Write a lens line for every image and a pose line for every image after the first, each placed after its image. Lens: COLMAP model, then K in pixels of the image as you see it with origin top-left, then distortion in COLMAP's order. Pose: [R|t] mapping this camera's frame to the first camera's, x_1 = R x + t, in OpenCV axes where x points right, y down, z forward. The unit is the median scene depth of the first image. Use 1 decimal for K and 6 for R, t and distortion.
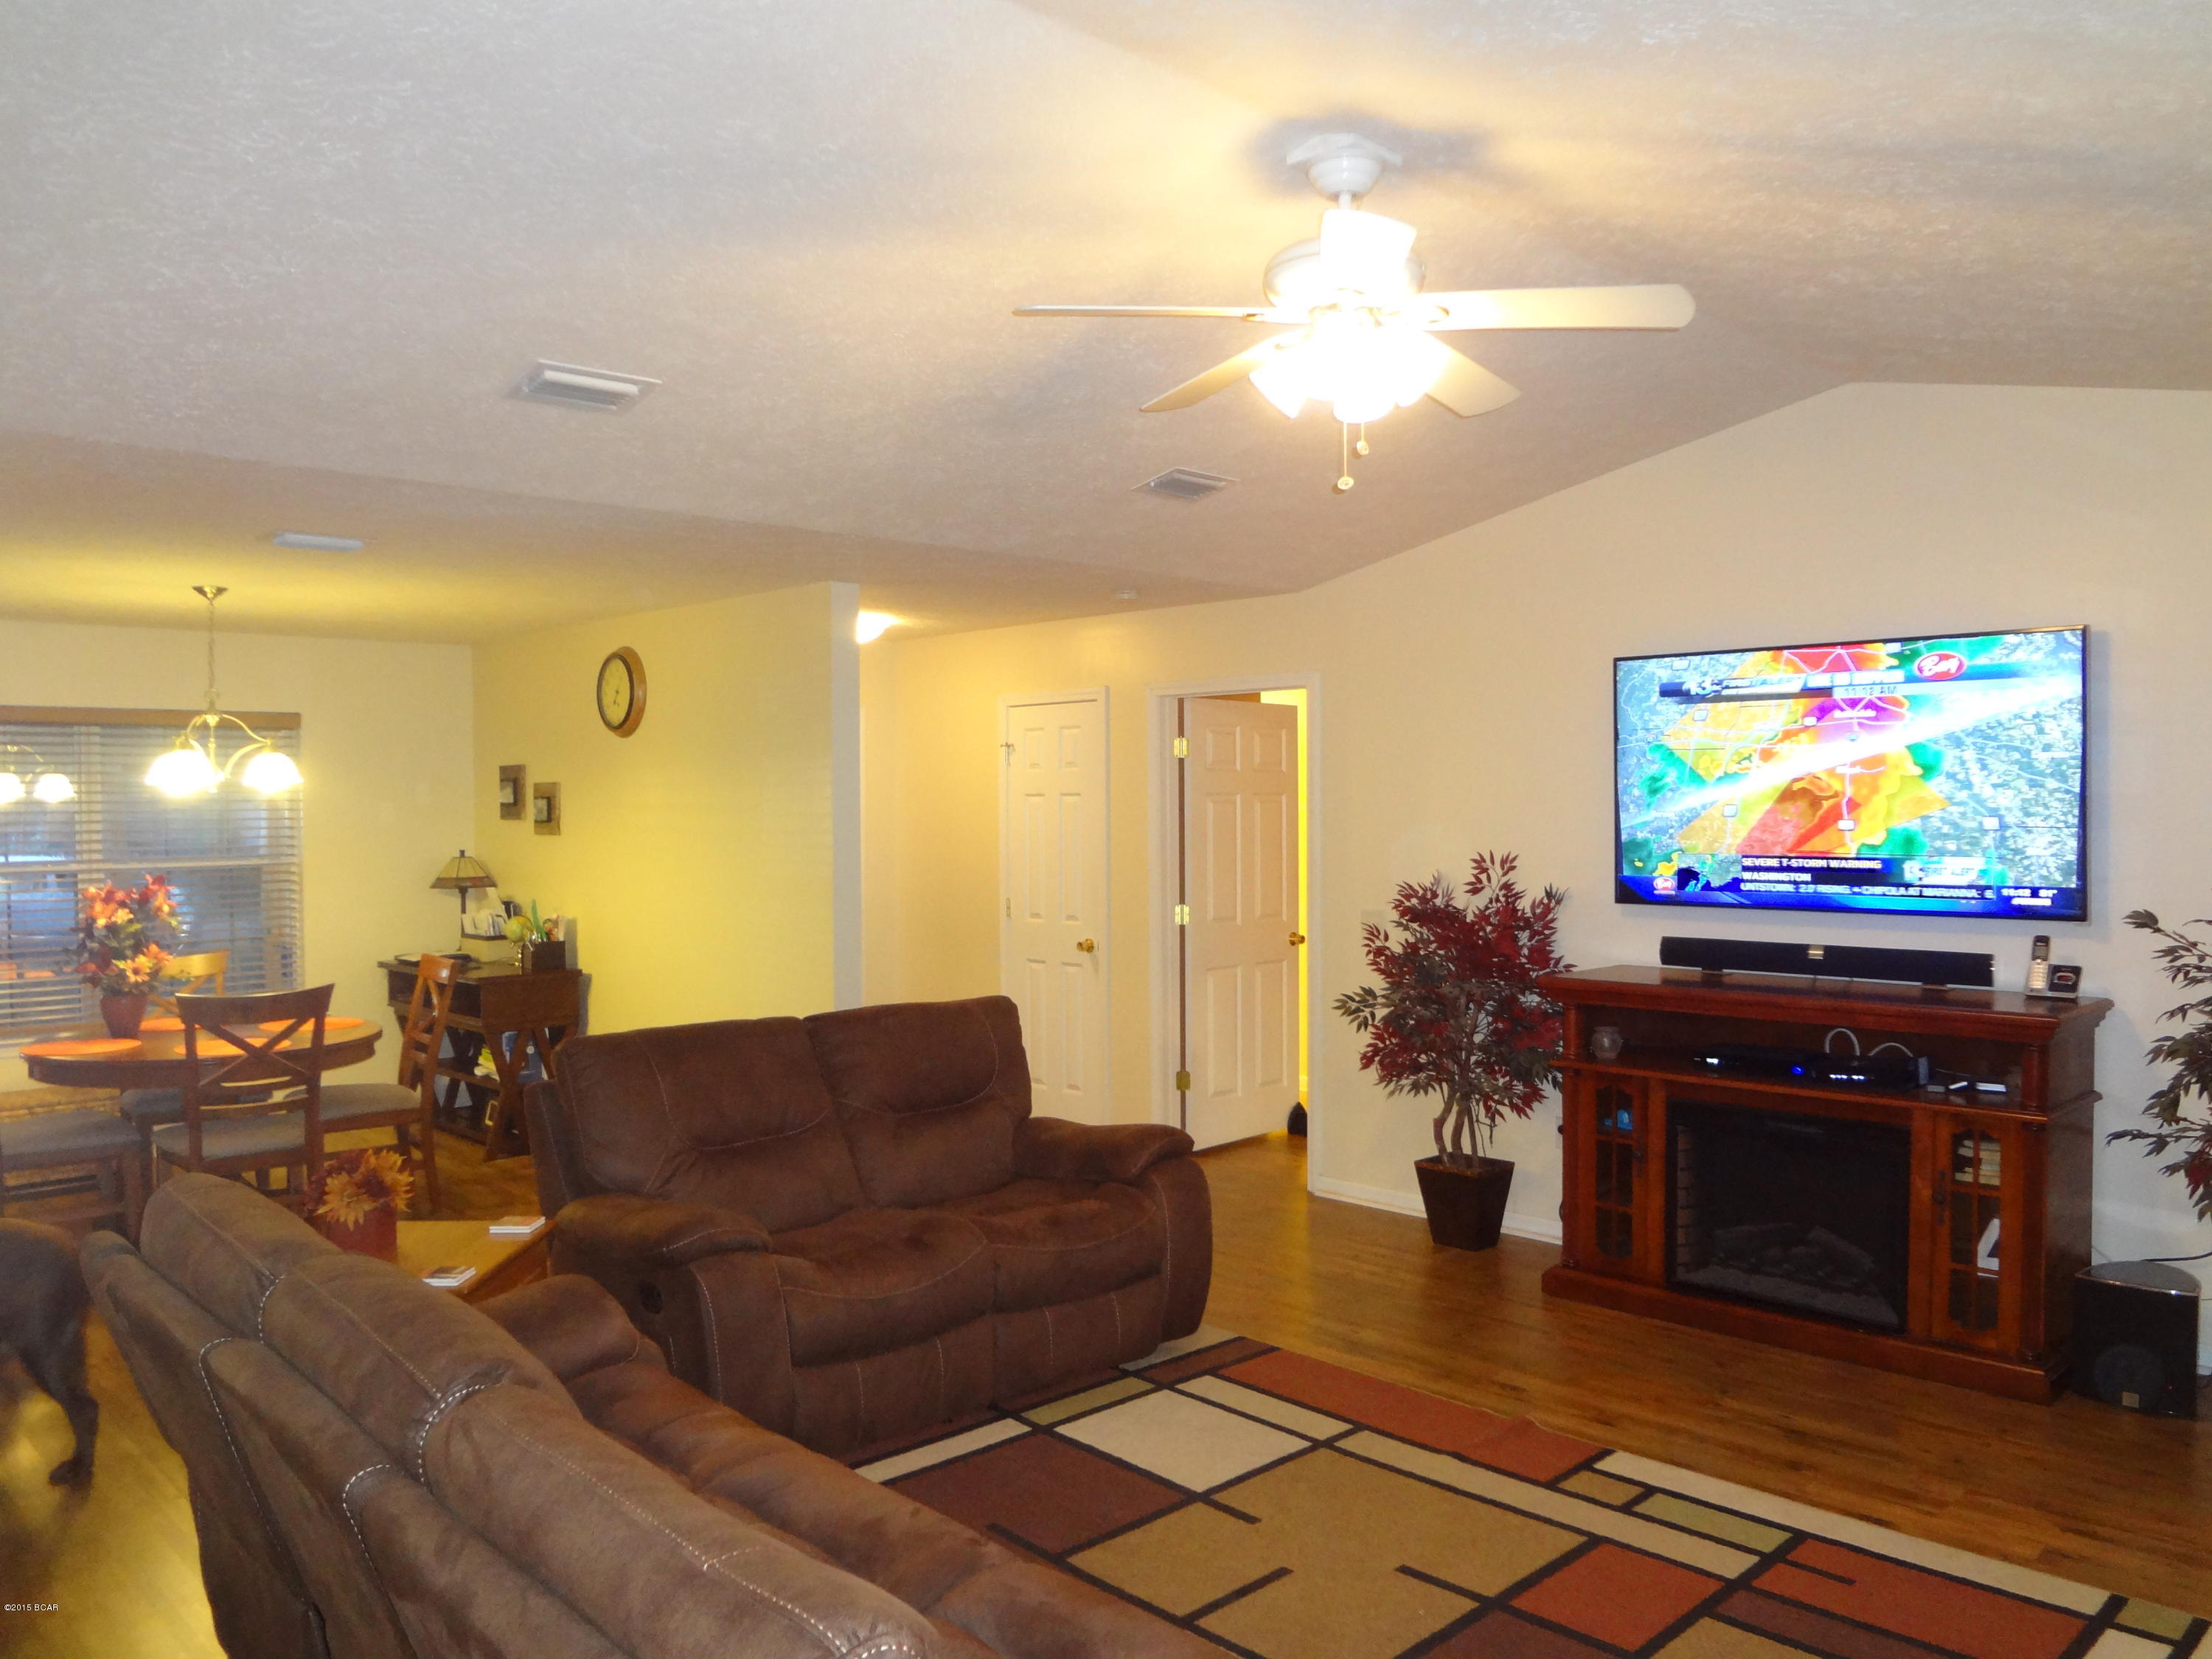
lens RADIAL K [[1670.7, 0, 1106.2], [0, 1670.7, 805.5], [0, 0, 1]] dist [-0.040218, -0.000489]
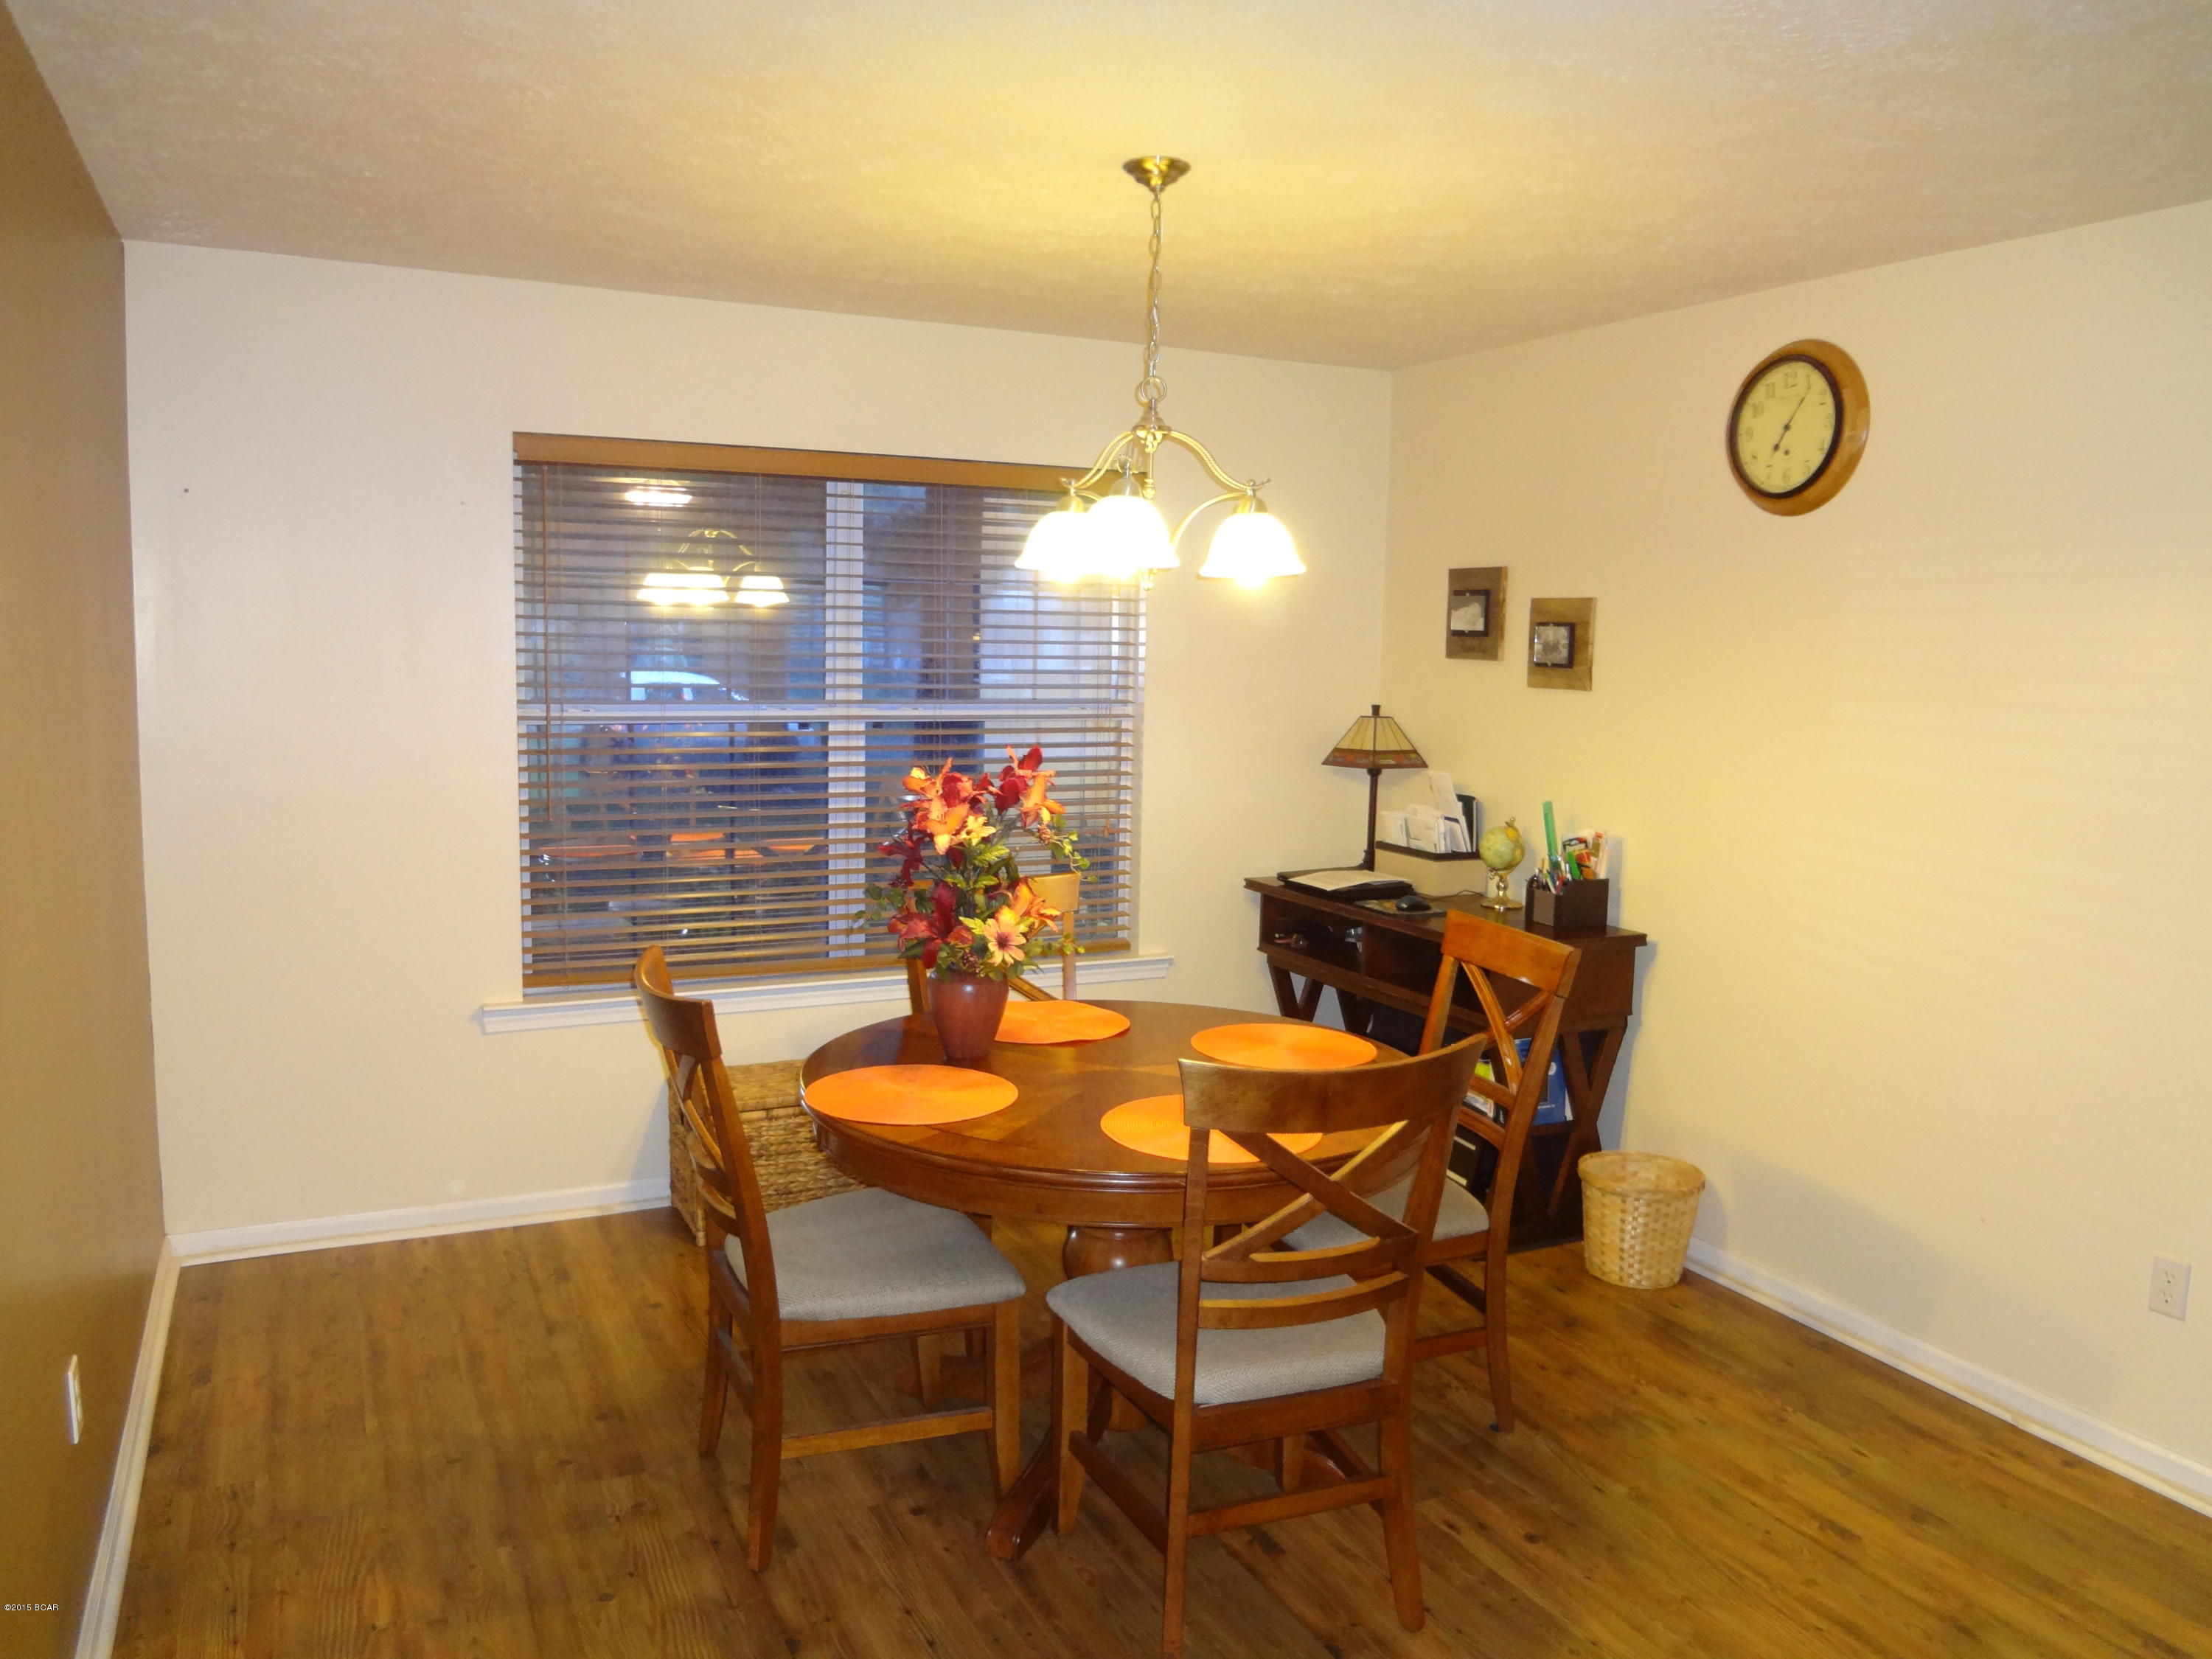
lens RADIAL K [[1641.2, 0, 1106.0], [0, 1641.2, 829.5], [0, 0, 1]] dist [-0.108729, 0.001026]
pose [[0.950776, 0.067424, -0.302454, -0.321265], [-0.033814, 0.992788, 0.115019, 0.006634], [0.308027, -0.099130, 0.946199, 0.423656]]
